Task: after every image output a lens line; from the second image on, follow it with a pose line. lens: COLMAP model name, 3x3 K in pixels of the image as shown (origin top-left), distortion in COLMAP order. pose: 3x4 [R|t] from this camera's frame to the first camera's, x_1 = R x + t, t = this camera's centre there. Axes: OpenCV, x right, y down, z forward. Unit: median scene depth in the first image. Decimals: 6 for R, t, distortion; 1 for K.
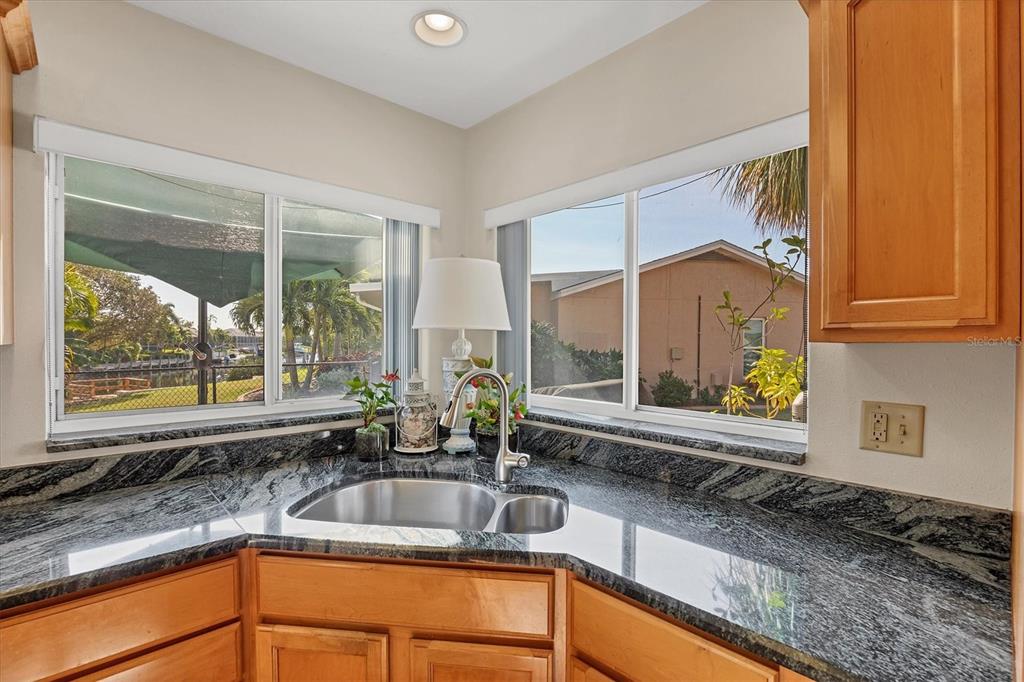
lens RADIAL K [[477.7, 0, 510.1], [0, 477.7, 347.1], [0, 0, 1]] dist [0.000643, -0.000132]
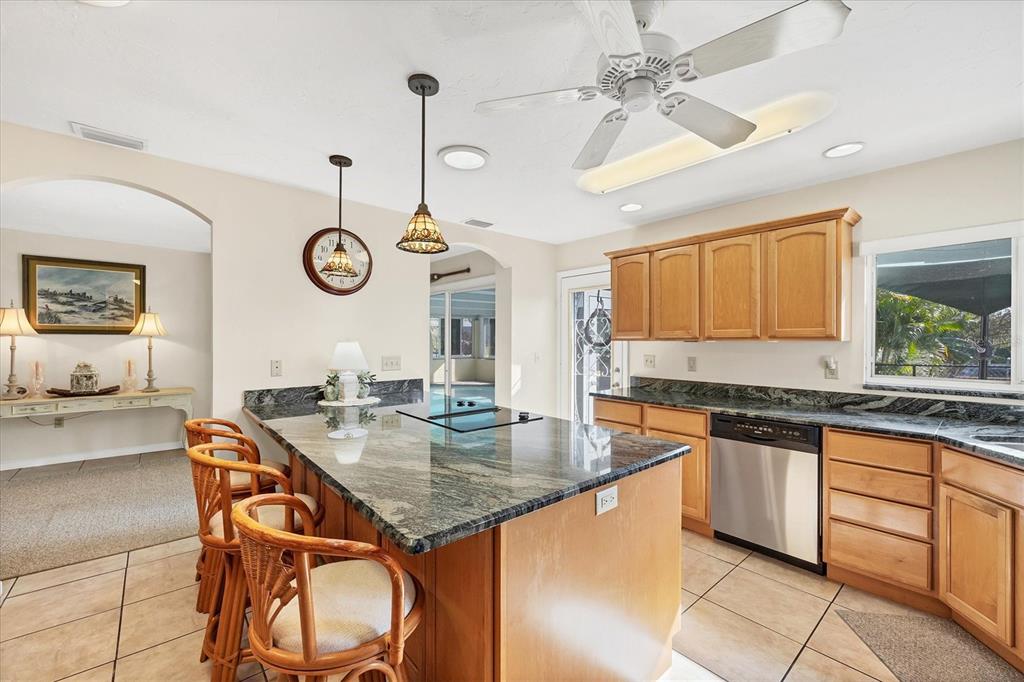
lens RADIAL K [[416.4, 0, 509.9], [0, 416.4, 341.3], [0, 0, 1]] dist [-0.000784, -0.000005]
pose [[-0.011660, 0.010690, -0.999875, 0.985608], [-0.005824, 0.999925, 0.010758, -0.013913], [0.999915, 0.005949, -0.011596, -0.628179]]
